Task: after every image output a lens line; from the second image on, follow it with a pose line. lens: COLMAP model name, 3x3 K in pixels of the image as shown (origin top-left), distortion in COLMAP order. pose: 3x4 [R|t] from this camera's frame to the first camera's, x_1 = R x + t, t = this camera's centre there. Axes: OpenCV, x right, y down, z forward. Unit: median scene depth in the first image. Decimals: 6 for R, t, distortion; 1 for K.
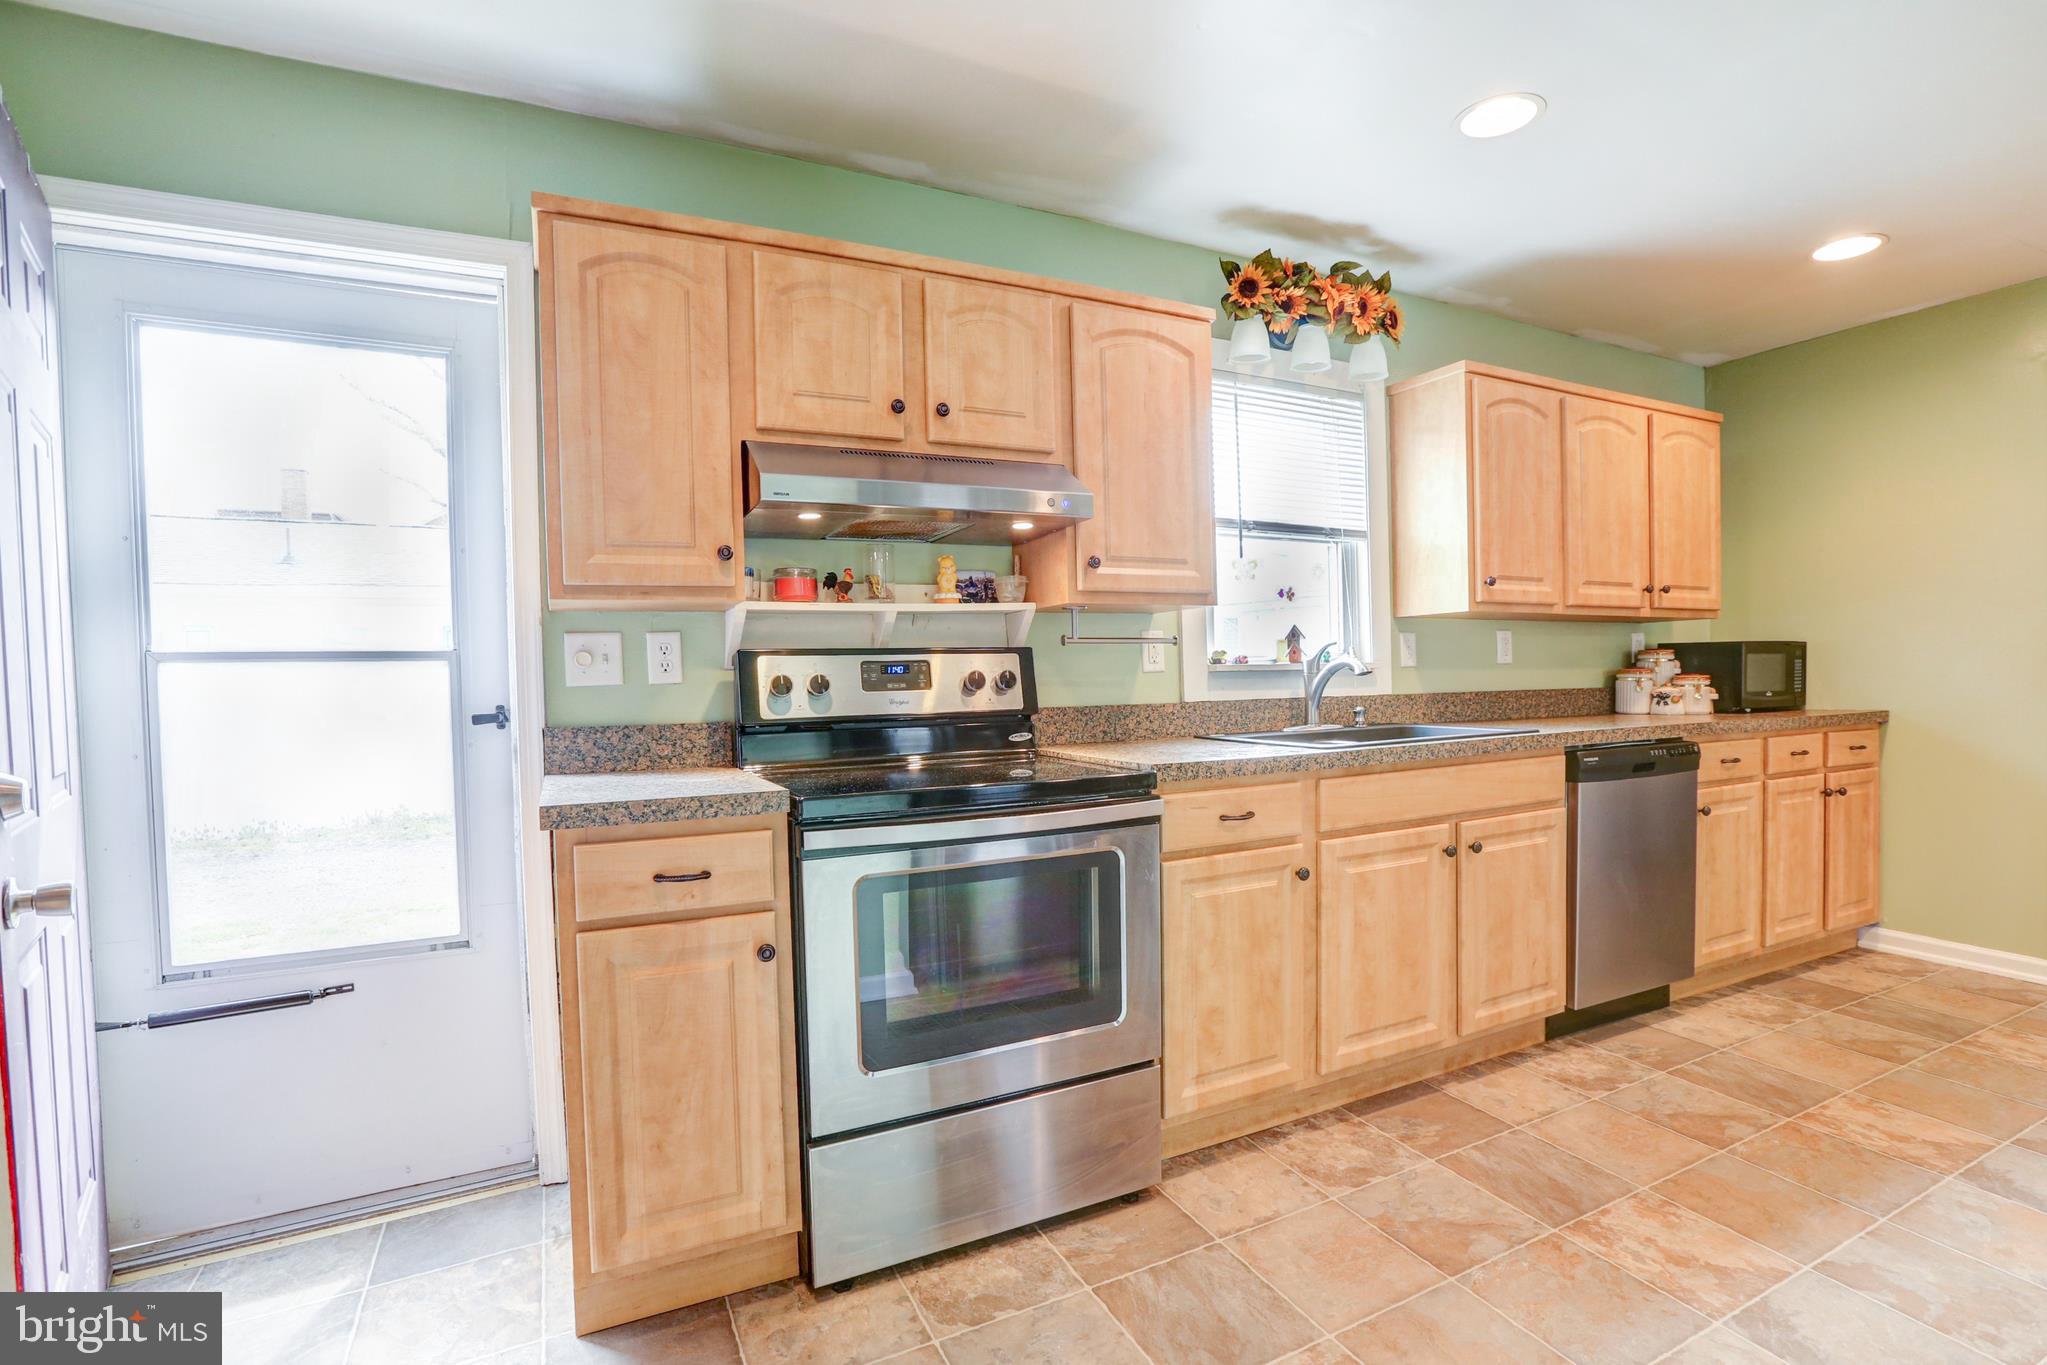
lens RADIAL K [[943.9, 0, 1033.3], [0, 943.9, 705.8], [0, 0, 1]] dist [-0.050528, 0.017707]
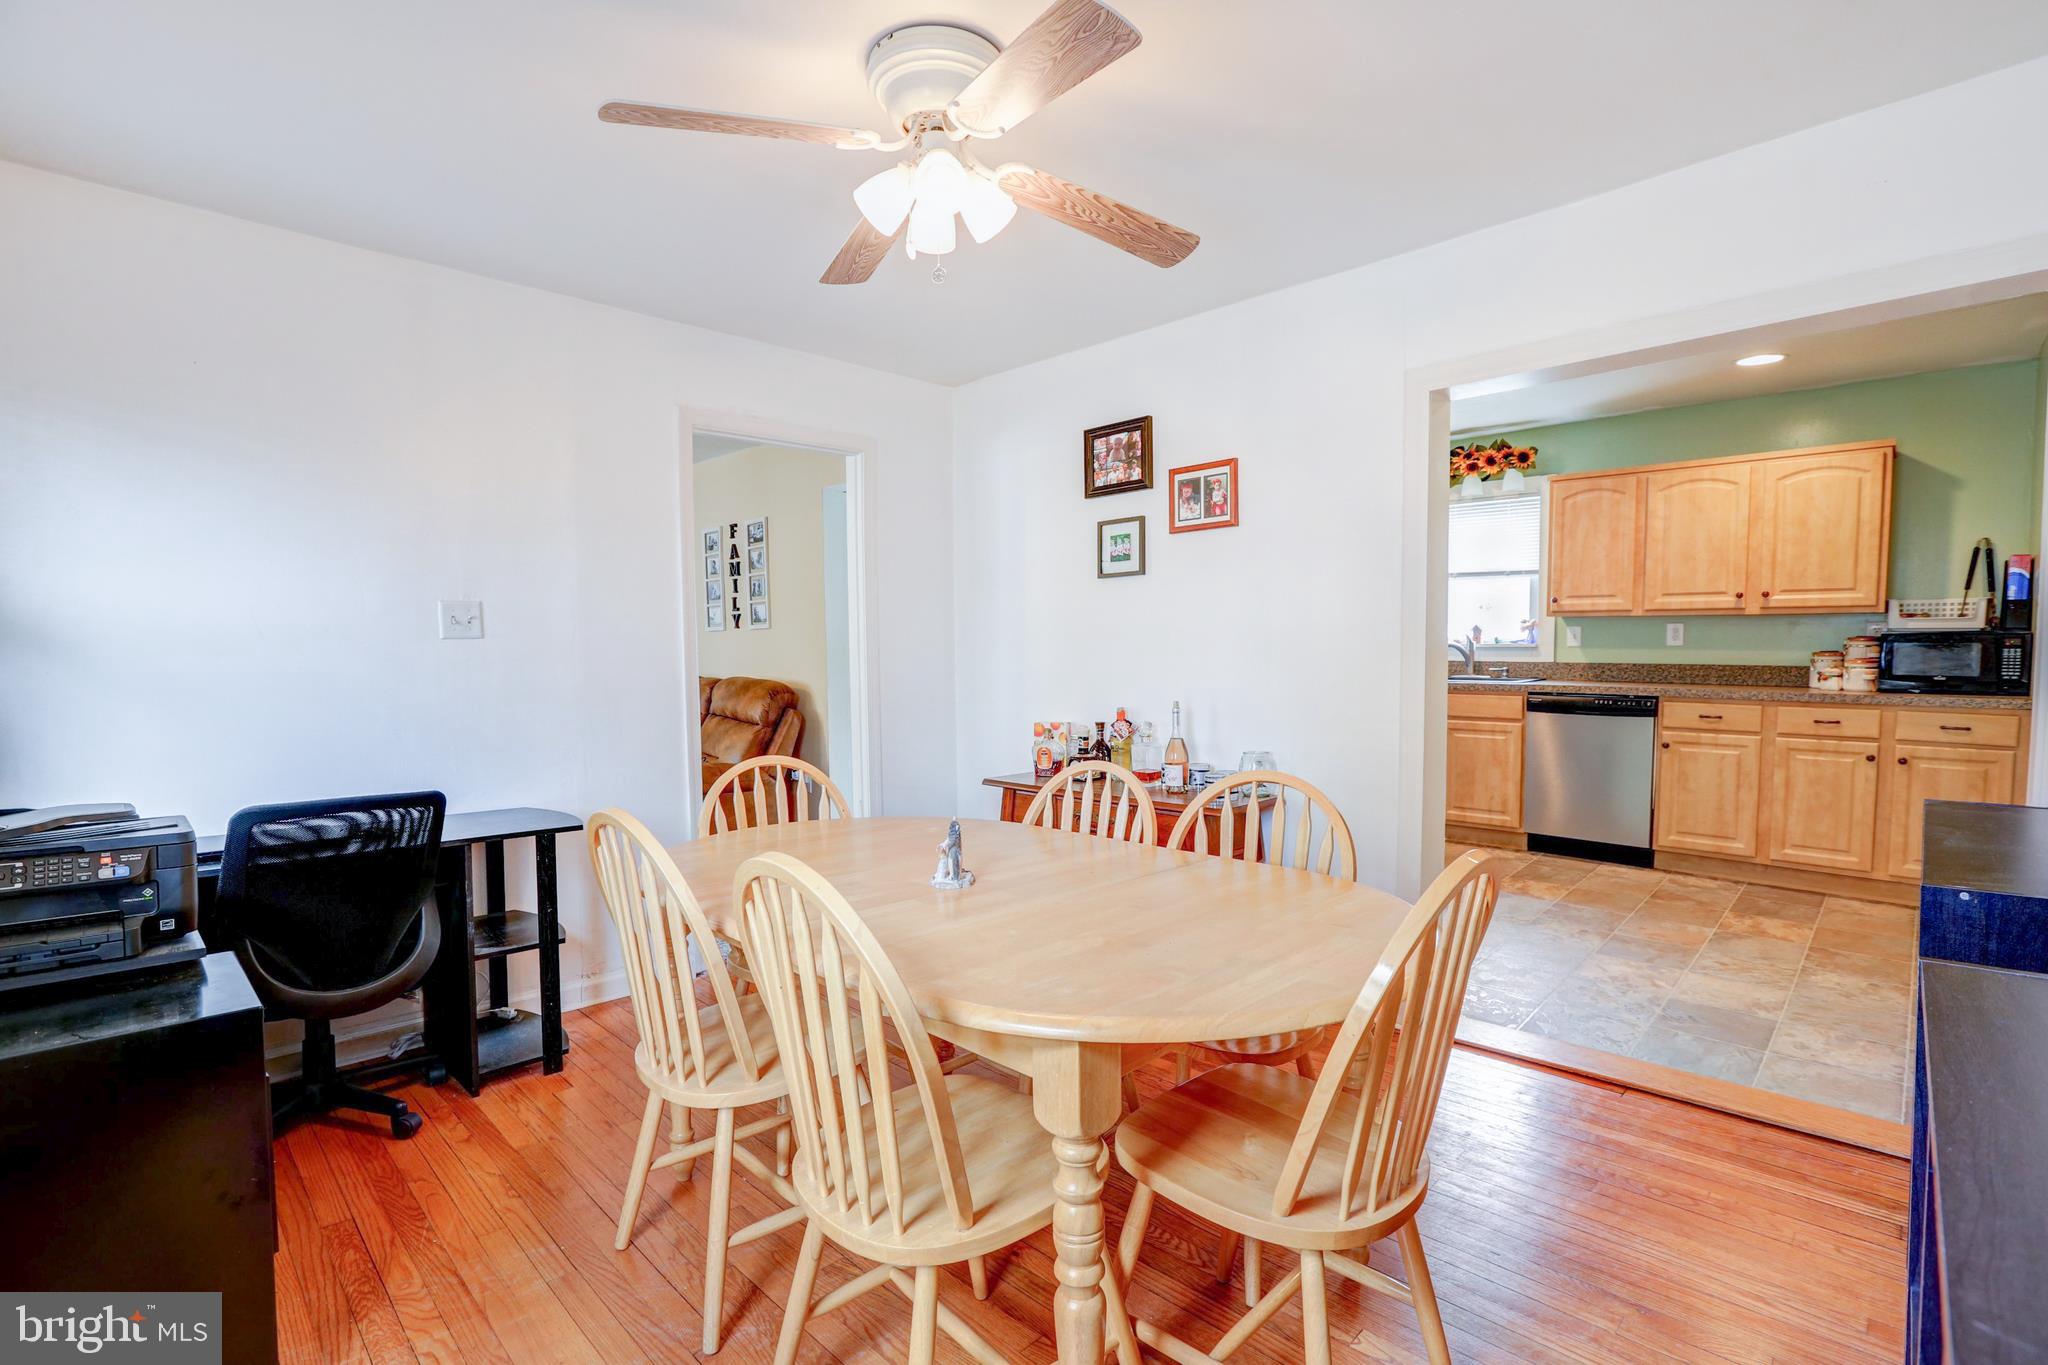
lens RADIAL K [[944.4, 0, 1025.8], [0, 944.4, 699.7], [0, 0, 1]] dist [-0.050528, 0.017707]
pose [[0.322465, 0.080532, -0.943149, 2.244186], [-0.026977, 0.996752, 0.075885, -0.062488], [0.946197, 0.000973, 0.323590, -0.635206]]
